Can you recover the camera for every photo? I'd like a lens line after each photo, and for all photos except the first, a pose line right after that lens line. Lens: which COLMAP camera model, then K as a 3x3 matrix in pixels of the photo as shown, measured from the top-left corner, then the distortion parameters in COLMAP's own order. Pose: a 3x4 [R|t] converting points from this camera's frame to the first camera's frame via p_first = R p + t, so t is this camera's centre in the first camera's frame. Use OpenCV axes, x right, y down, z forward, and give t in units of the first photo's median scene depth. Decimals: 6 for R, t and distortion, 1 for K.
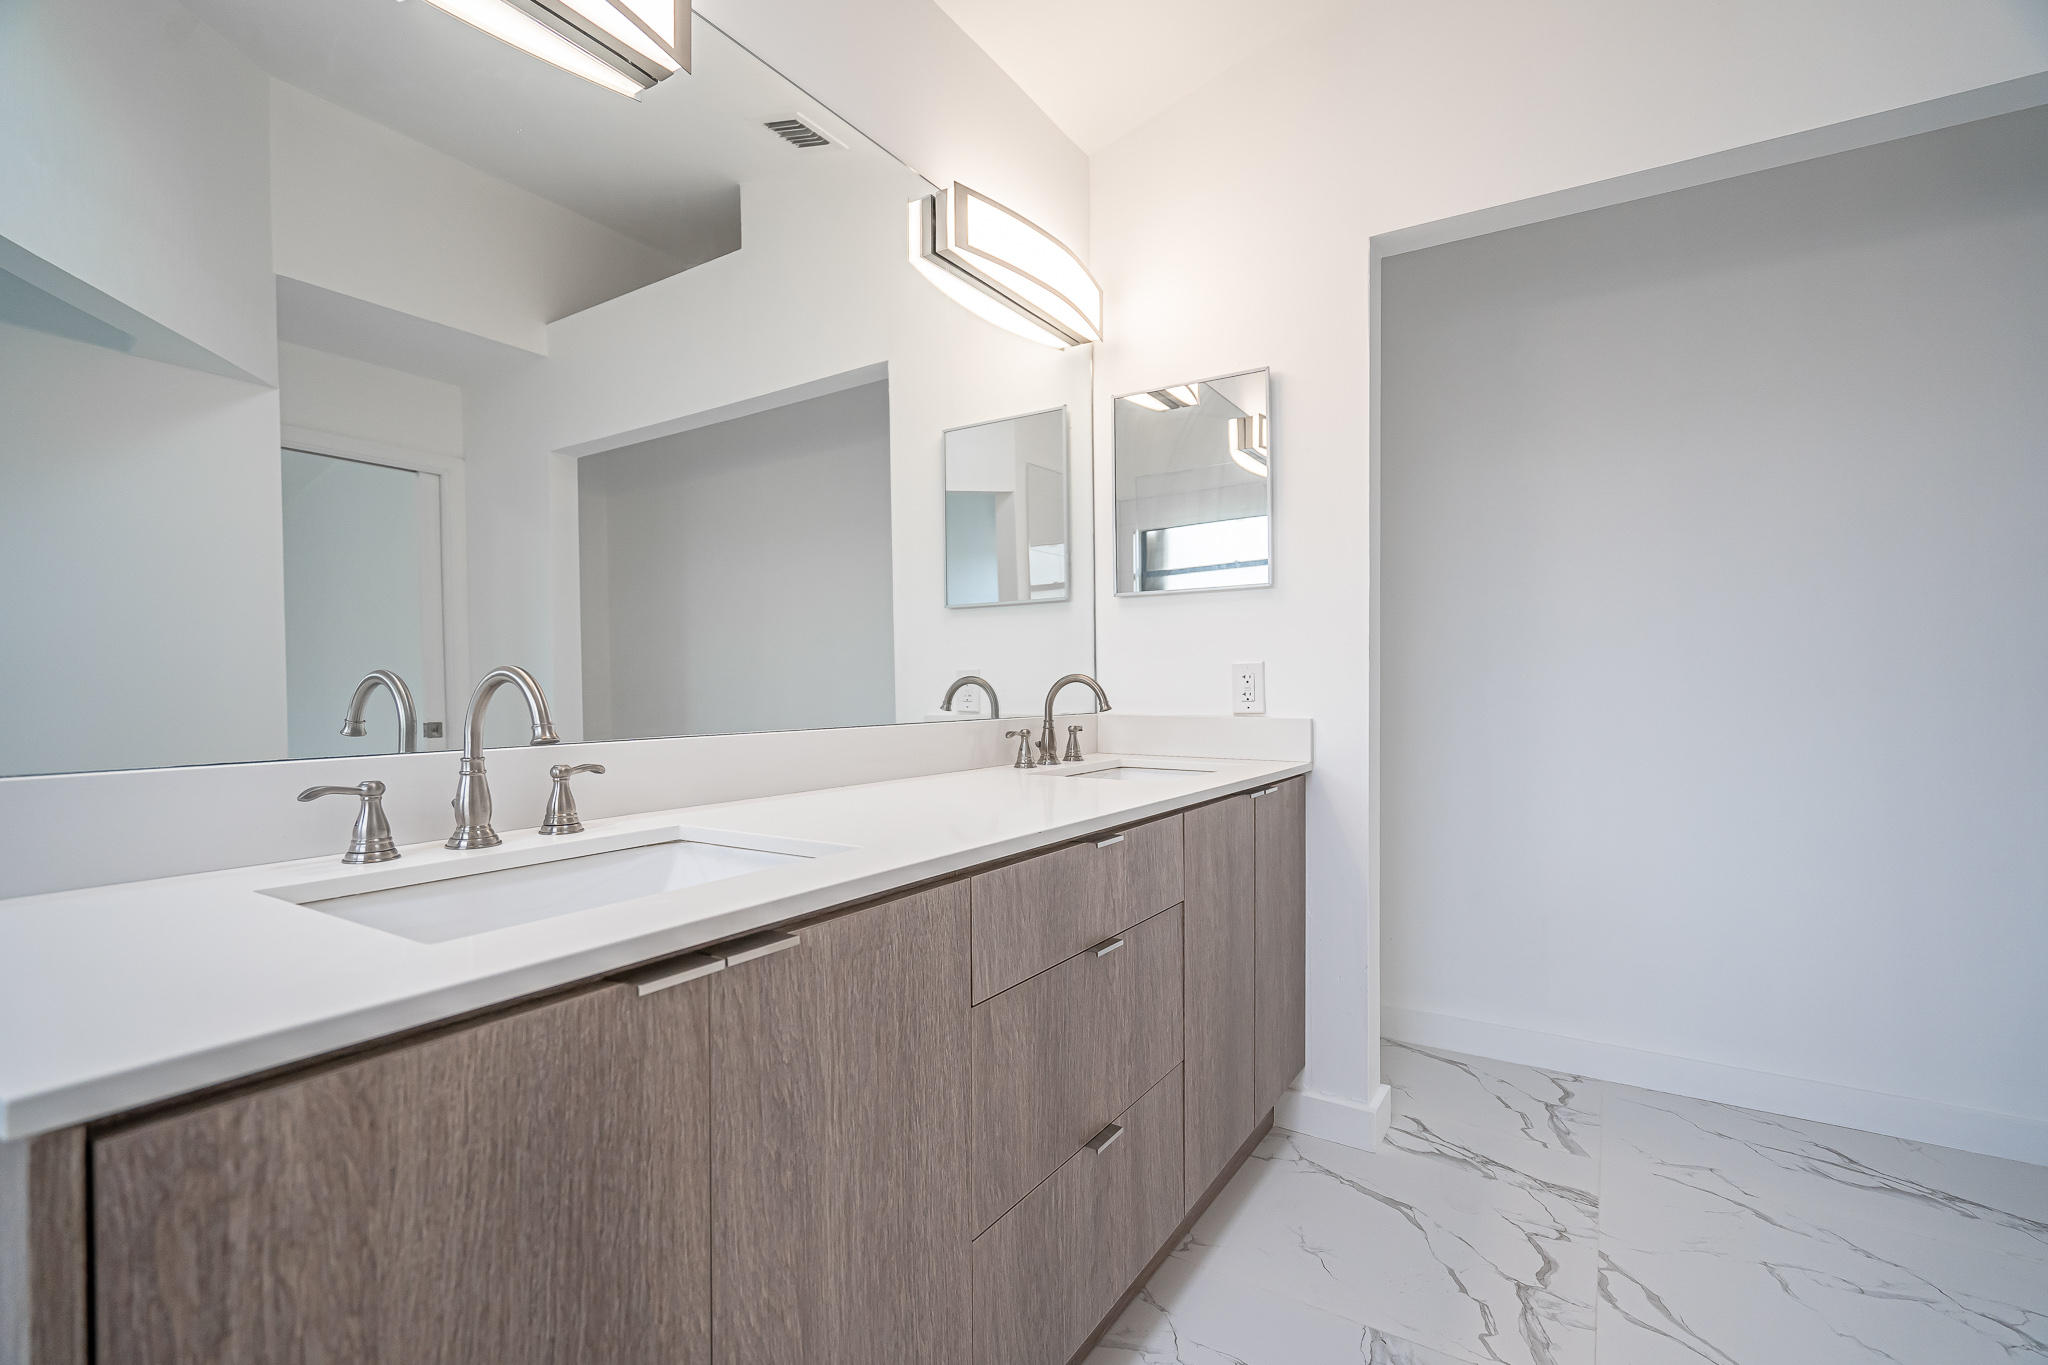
lens RADIAL K [[950.2, 0, 1023.5], [0, 950.2, 646.2], [0, 0, 1]] dist [-0.000151, 0.000012]
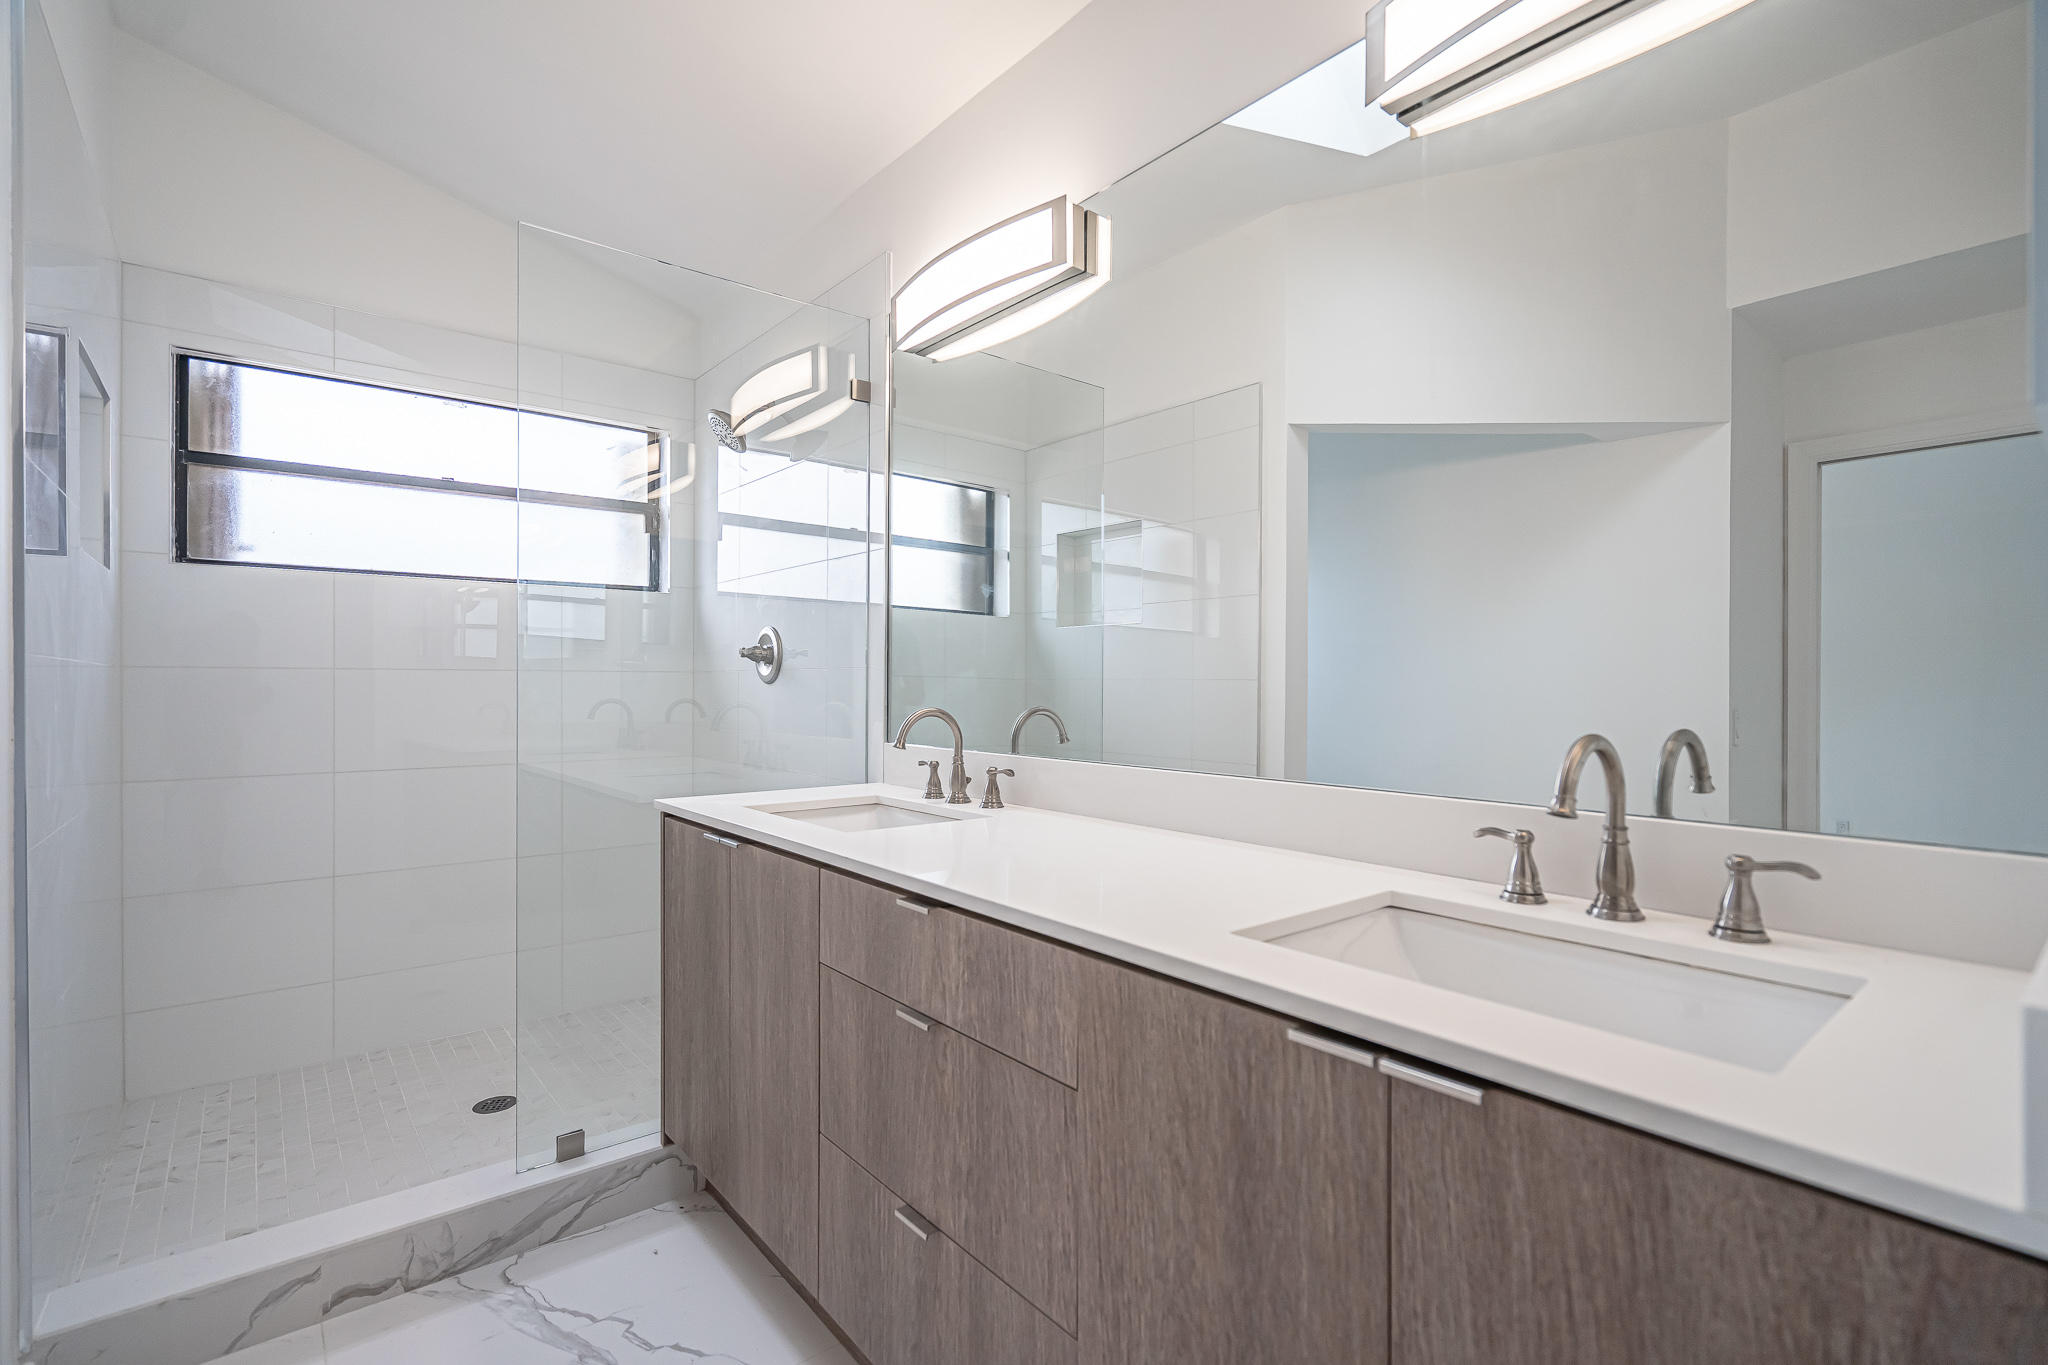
lens RADIAL K [[954.6, 0, 1017.9], [0, 954.6, 690.6], [0, 0, 1]] dist [-0.001376, 0.000454]
pose [[-0.282863, 0.000891, -0.959160, 0.933812], [-0.017220, 0.999834, 0.006008, -0.019648], [0.959006, 0.018216, -0.282801, 1.304299]]
